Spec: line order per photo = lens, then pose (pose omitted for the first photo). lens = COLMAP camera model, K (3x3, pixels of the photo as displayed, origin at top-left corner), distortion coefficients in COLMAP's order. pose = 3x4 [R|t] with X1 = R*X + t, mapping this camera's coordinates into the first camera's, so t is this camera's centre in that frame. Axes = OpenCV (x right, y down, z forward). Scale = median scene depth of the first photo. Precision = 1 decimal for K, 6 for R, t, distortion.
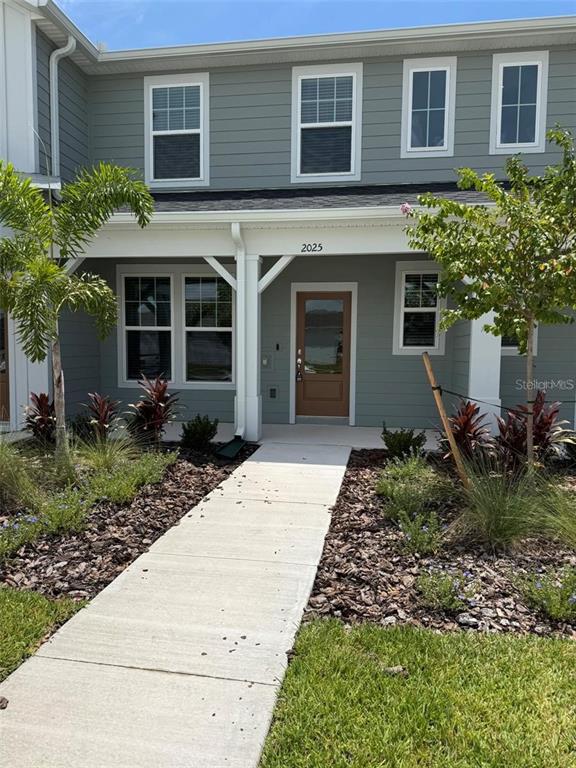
lens RADIAL K [[539.7, 0, 284.9], [0, 539.7, 392.5], [0, 0, 1]] dist [0.089368, -0.121495]
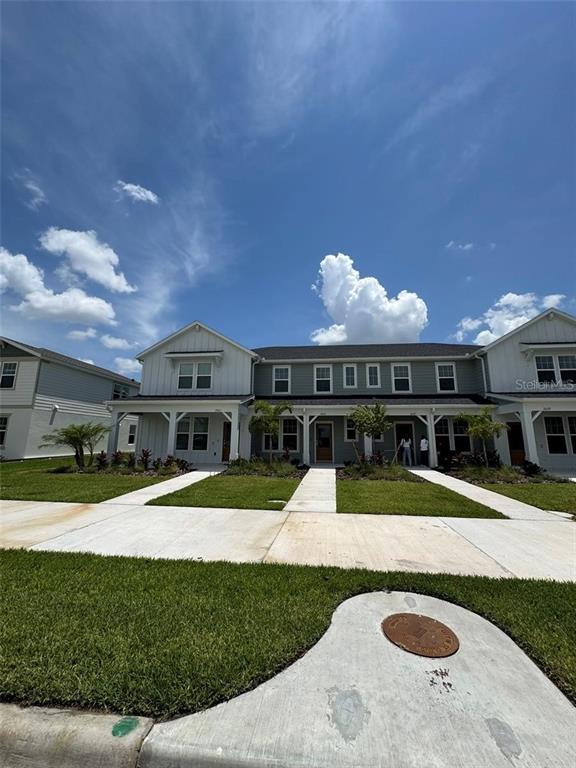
lens RADIAL K [[314.2, 0, 288.3], [0, 314.2, 379.0], [0, 0, 1]] dist [0.002752, 0.000588]
pose [[0.999185, 0.004939, 0.040055, -0.268541], [0.006076, 0.962760, -0.270289, 0.093677], [-0.039898, 0.270312, 0.961946, -1.138473]]
